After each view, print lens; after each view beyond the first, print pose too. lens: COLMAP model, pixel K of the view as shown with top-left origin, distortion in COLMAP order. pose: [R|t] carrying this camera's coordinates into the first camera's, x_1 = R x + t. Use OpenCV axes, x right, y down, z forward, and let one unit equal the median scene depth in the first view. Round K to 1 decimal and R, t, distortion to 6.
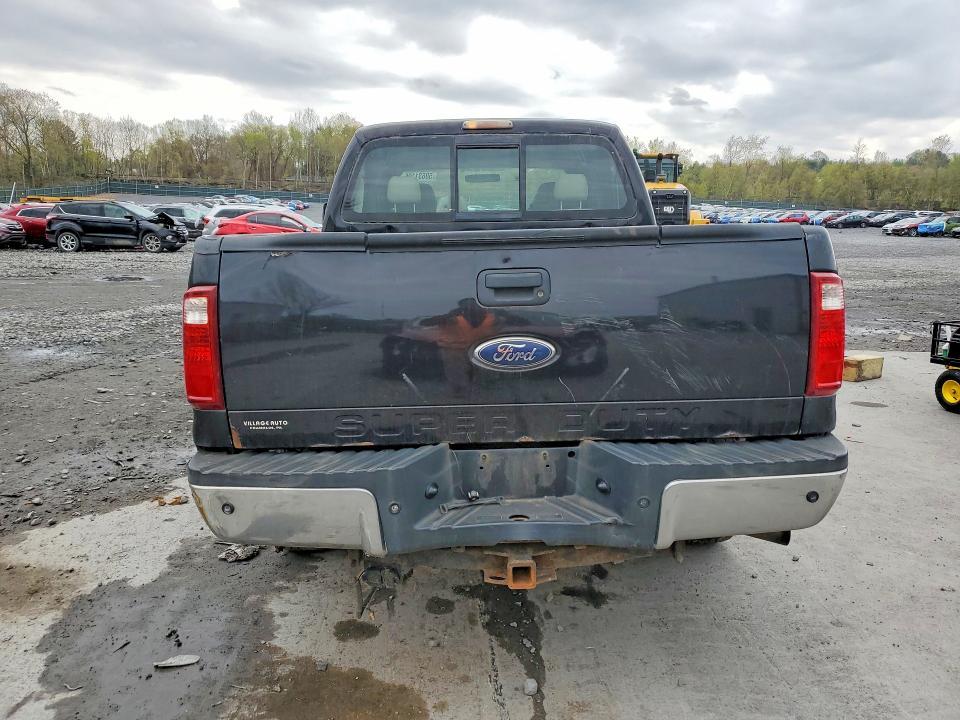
lens RADIAL K [[750.2, 0, 482.4], [0, 750.2, 358.4], [0, 0, 1]] dist [0.020947, 0.000455]
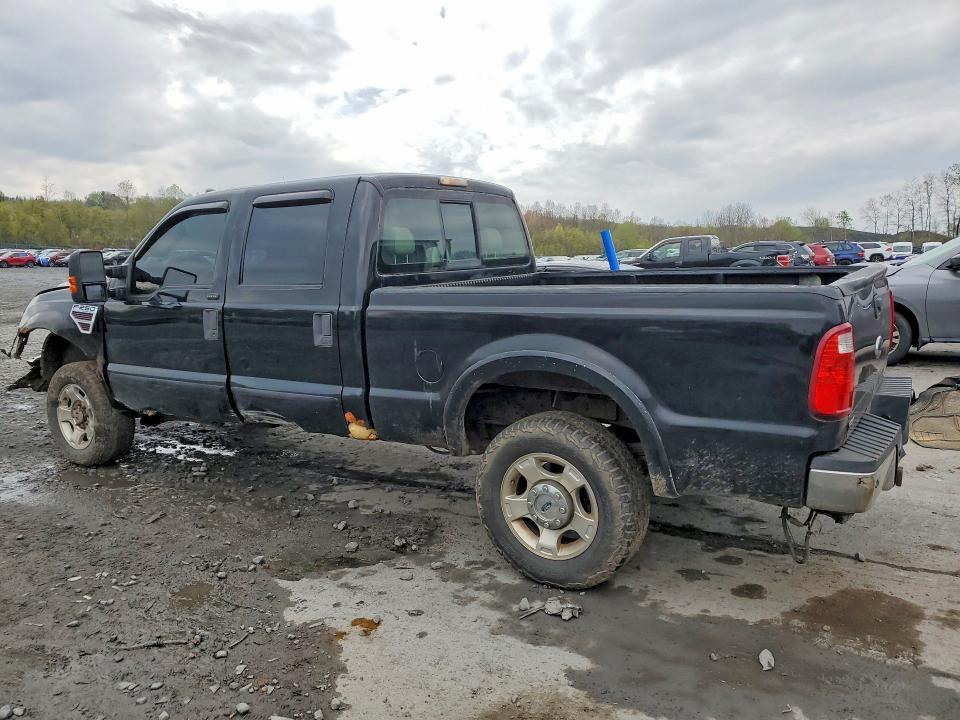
lens RADIAL K [[733.1, 0, 480.0], [0, 733.1, 360.0], [0, 0, 1]] dist [0.005964, 0.012345]
pose [[0.563749, -0.132066, 0.815319, -1.194596], [0.166945, 0.984979, 0.044114, -0.132649], [-0.808898, 0.111244, 0.577329, 0.526236]]
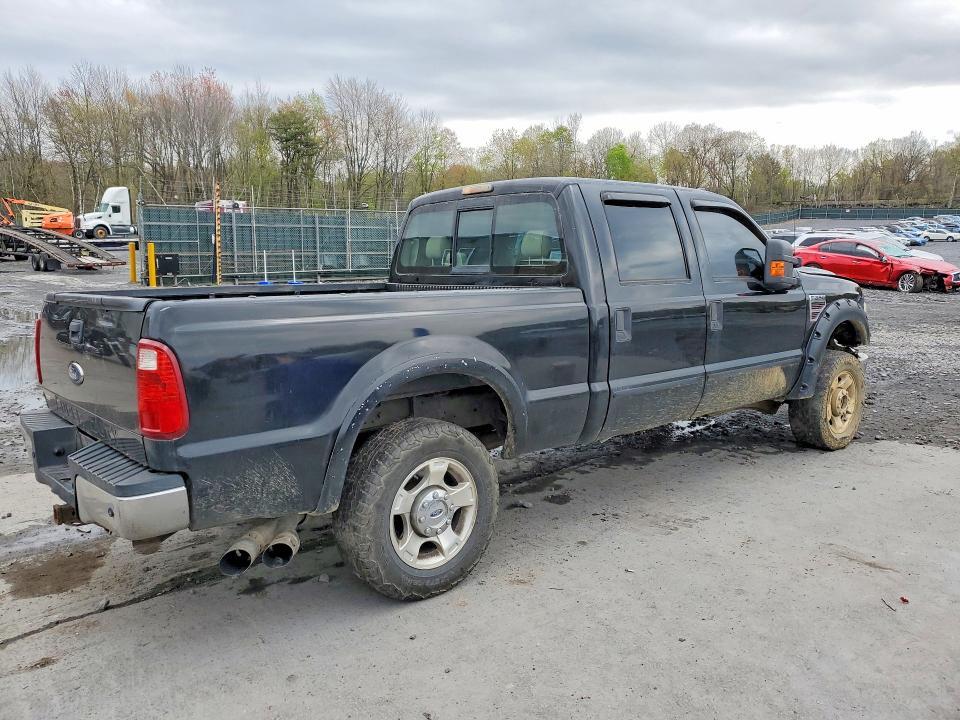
lens RADIAL K [[750.2, 0, 482.4], [0, 750.2, 358.4], [0, 0, 1]] dist [0.020947, 0.000455]
pose [[0.643825, 0.105061, -0.757926, 1.200234], [-0.127724, 0.991388, 0.028926, -0.132843], [0.754437, 0.078182, 0.651699, 0.415794]]
